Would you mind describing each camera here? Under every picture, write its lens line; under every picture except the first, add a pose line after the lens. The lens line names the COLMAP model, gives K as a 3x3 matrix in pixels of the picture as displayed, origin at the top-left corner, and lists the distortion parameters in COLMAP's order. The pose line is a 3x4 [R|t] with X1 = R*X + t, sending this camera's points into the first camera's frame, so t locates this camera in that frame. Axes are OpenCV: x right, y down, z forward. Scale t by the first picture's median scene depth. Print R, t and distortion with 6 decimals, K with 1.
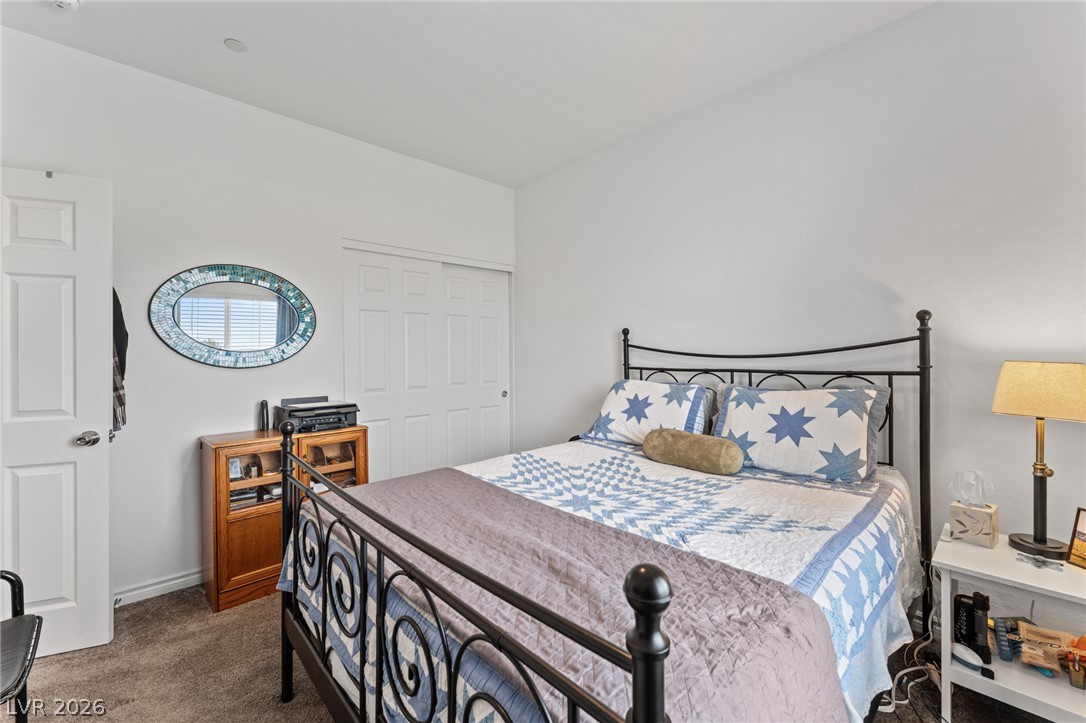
lens RADIAL K [[447.1, 0, 546.4], [0, 447.1, 357.5], [0, 0, 1]] dist [-0.001509, 0.000318]
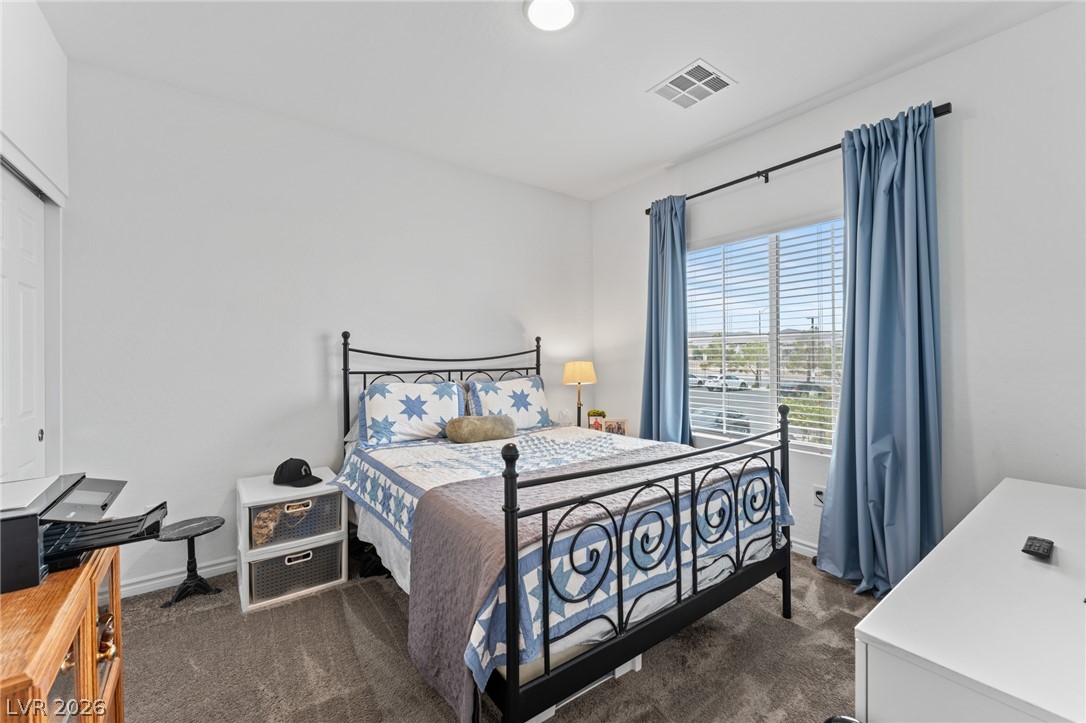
lens RADIAL K [[447.1, 0, 545.0], [0, 447.1, 357.1], [0, 0, 1]] dist [-0.001509, 0.000318]
pose [[0.103291, -0.003999, 0.994643, -0.920276], [0.000935, 0.999992, 0.003923, -0.017056], [-0.994651, 0.000524, 0.103293, 0.592195]]
